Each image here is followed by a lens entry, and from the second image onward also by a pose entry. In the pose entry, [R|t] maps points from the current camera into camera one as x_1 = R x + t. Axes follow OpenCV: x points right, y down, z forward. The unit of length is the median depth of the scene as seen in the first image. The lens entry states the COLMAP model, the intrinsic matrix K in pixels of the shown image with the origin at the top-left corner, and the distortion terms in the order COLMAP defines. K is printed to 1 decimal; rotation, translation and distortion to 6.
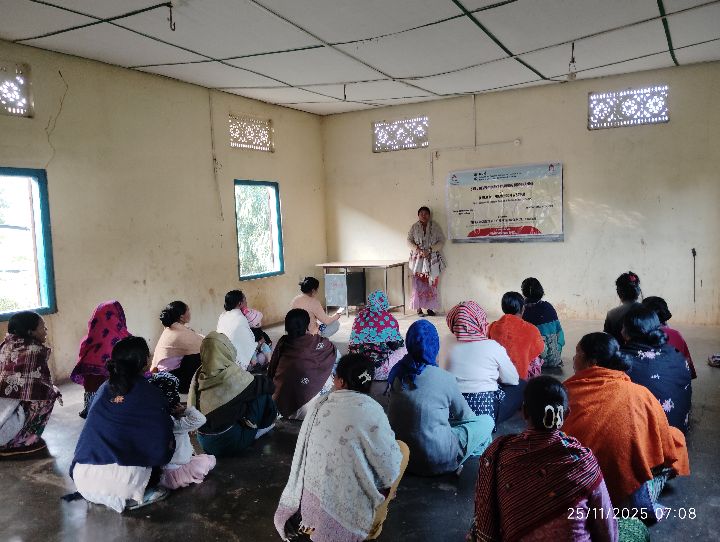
lens RADIAL K [[620.2, 0, 356.4], [0, 620.2, 267.7], [0, 0, 1]] dist [0.024093, -0.038500]
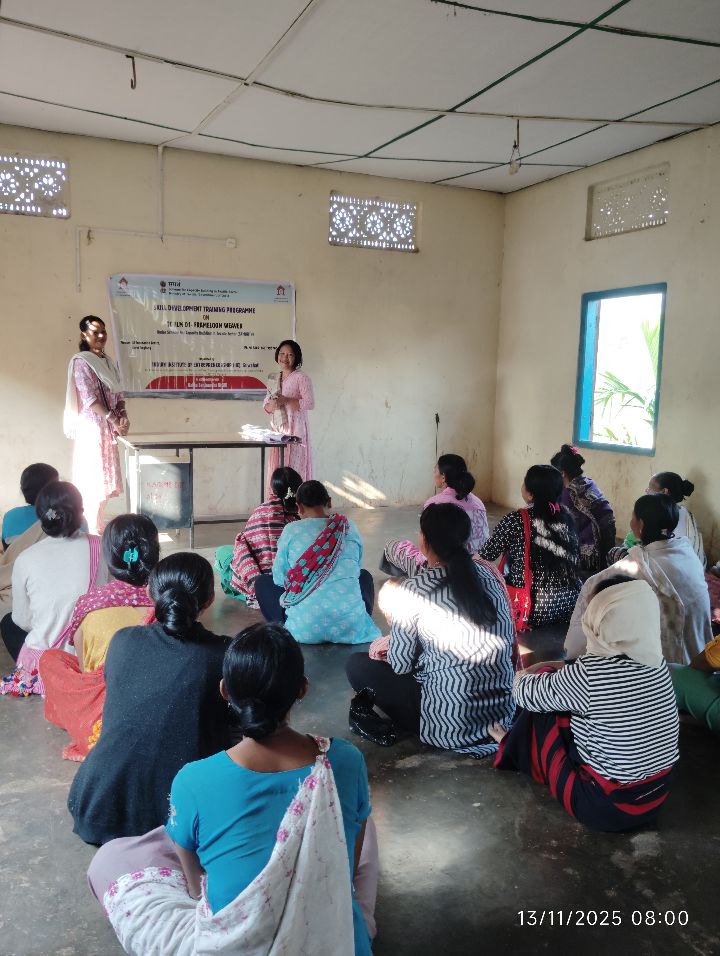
lens RADIAL K [[825.4, 0, 358.3], [0, 825.4, 481.0], [0, 0, 1]] dist [0.028976, -0.059106]
pose [[0.590470, -0.049074, 0.805566, -0.380076], [0.008168, 0.998462, 0.054838, -0.003376], [-0.807018, -0.025801, 0.589963, 0.412916]]
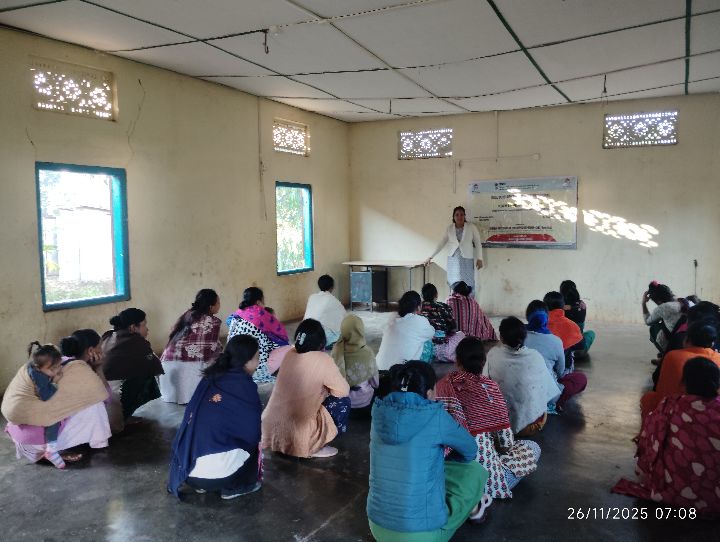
lens RADIAL K [[620.2, 0, 357.3], [0, 620.2, 268.9], [0, 0, 1]] dist [0.024093, -0.038500]
pose [[0.998829, 0.031967, 0.036322, -0.092304], [-0.032137, 0.999475, 0.004109, -0.000027], [-0.036172, -0.005271, 0.999332, -0.079743]]
